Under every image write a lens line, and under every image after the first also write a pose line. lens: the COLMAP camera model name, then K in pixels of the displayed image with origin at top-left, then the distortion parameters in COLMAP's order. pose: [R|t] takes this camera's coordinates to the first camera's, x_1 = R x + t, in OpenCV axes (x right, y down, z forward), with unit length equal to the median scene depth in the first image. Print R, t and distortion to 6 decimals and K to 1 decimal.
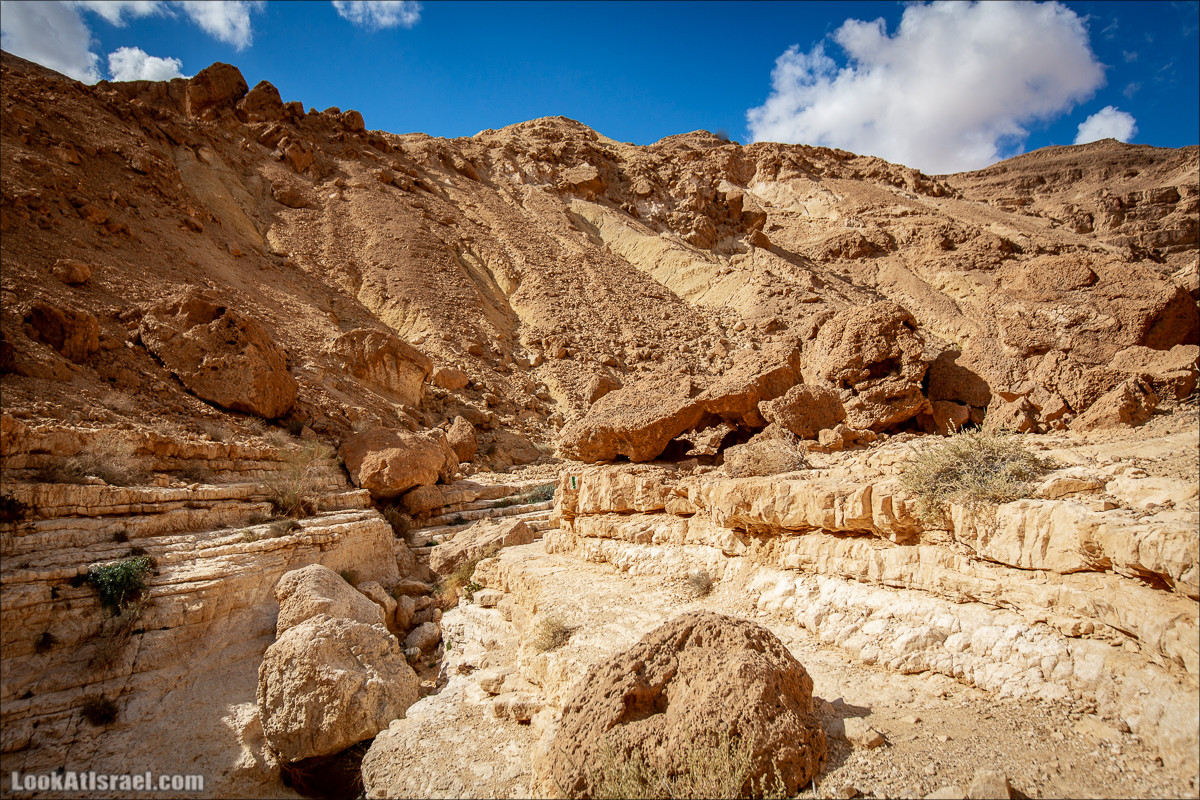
lens RADIAL K [[805.1, 0, 600.0], [0, 805.1, 400.0], [0, 0, 1]] dist [0.003616, 0.001415]
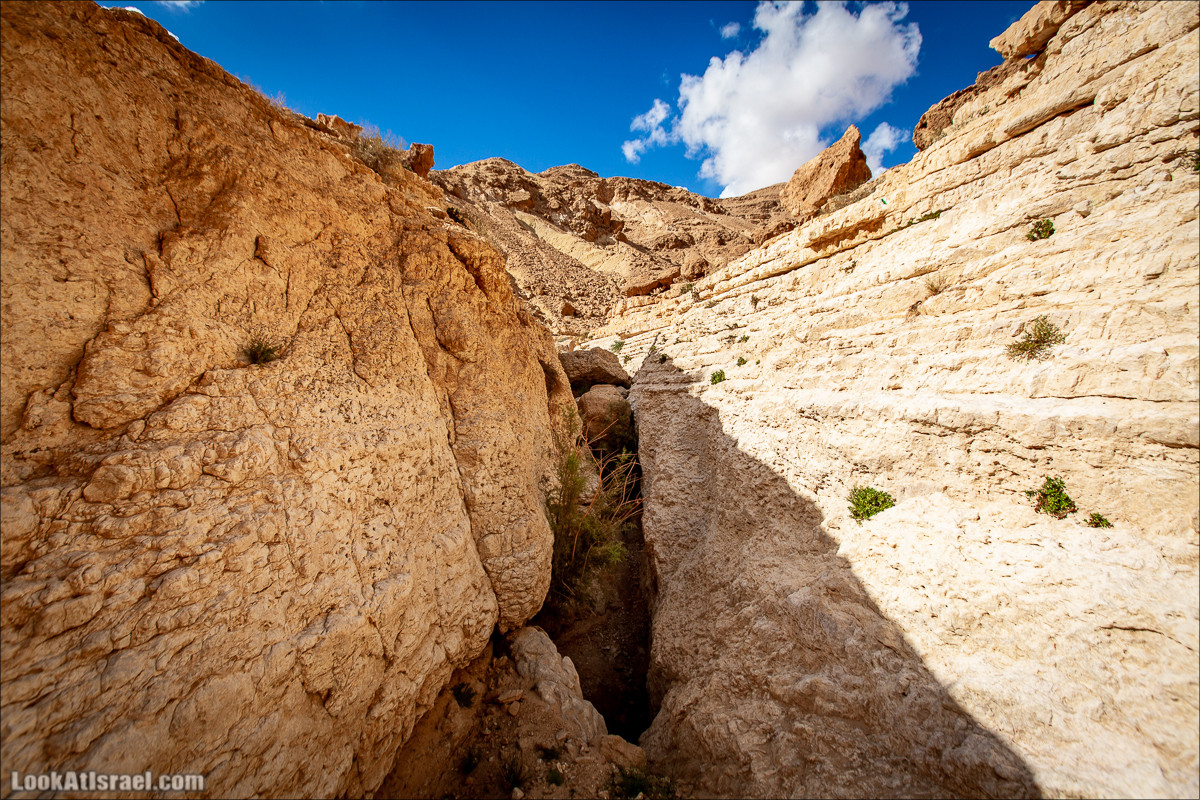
lens RADIAL K [[524.5, 0, 591.0], [0, 524.5, 392.7], [0, 0, 1]] dist [0.002967, -0.001425]
pose [[0.986458, -0.028282, 0.161559, -0.062383], [0.012752, 0.995264, 0.096368, 0.029484], [-0.163519, -0.093003, 0.982147, -0.152874]]
